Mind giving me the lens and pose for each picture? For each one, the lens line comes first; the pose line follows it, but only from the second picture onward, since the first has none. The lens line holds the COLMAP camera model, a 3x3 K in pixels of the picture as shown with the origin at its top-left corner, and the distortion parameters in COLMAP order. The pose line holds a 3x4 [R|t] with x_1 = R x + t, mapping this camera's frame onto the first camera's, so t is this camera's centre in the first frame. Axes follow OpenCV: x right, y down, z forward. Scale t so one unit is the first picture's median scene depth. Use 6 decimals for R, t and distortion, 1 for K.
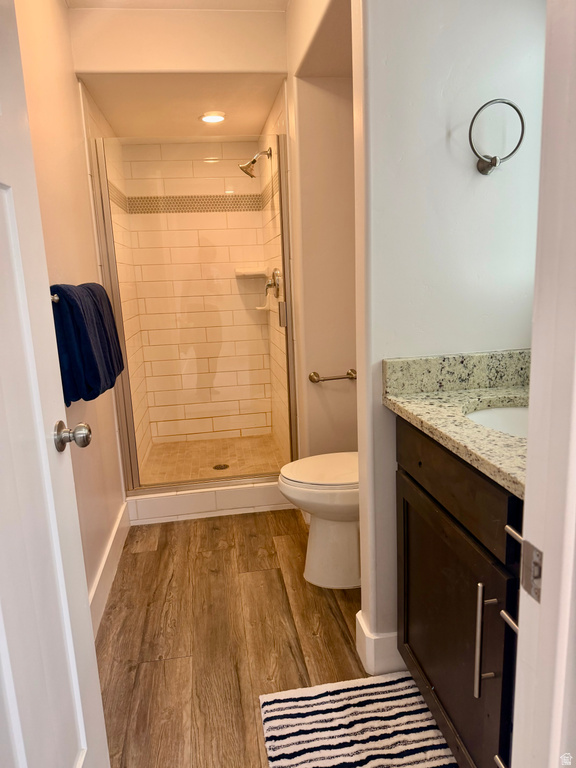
lens RADIAL K [[543.2, 0, 287.0], [0, 543.2, 383.0], [0, 0, 1]] dist [0.048435, -0.059272]
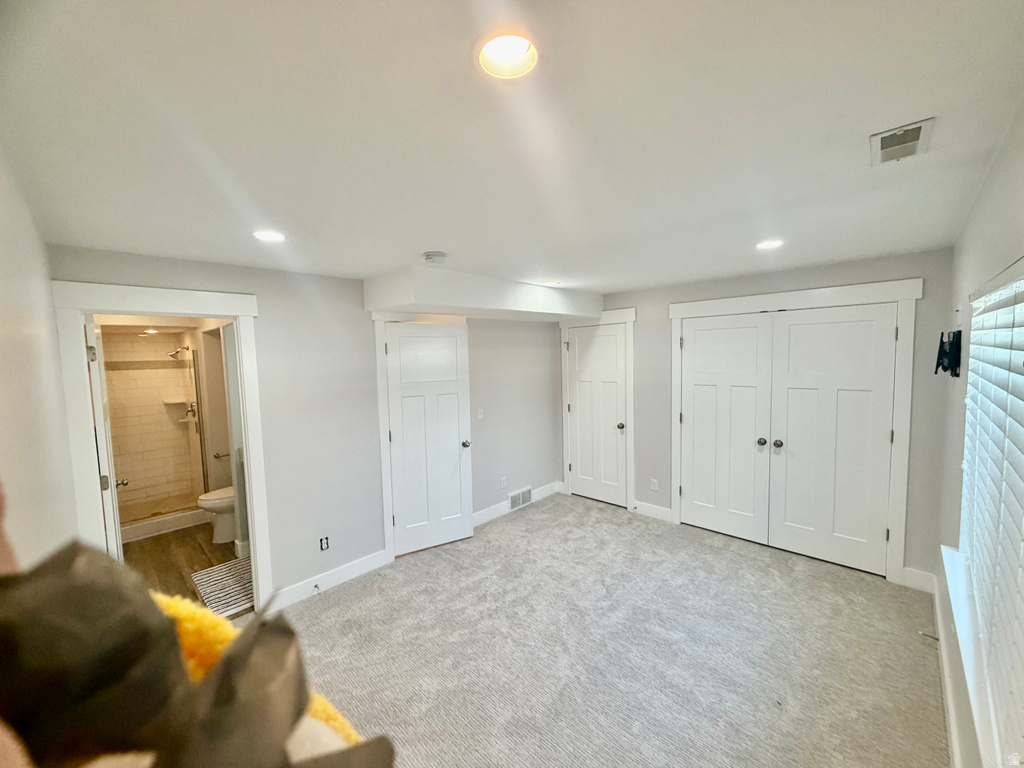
lens RADIAL K [[410.1, 0, 511.0], [0, 410.1, 383.3], [0, 0, 1]] dist [0.001187, -0.000448]
pose [[0.798995, -0.025642, 0.600791, 0.014724], [0.112992, 0.987696, -0.108113, 0.018140], [-0.590627, 0.154267, 0.792062, -1.380222]]
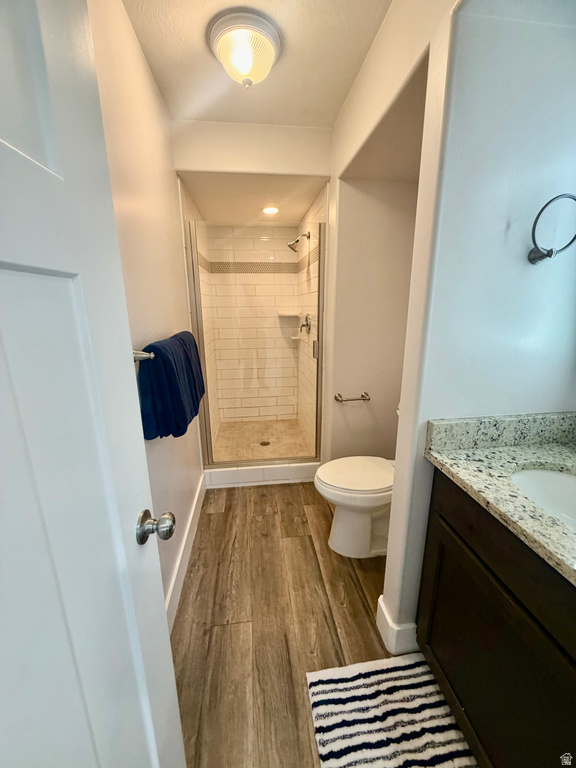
lens RADIAL K [[307.6, 0, 289.5], [0, 307.6, 381.1], [0, 0, 1]] dist [0.001187, -0.000448]
pose [[0.999091, 0.040882, -0.012086, -0.085131], [-0.040274, 0.998090, 0.046844, -0.107783], [0.013978, -0.046315, 0.998829, 0.252040]]
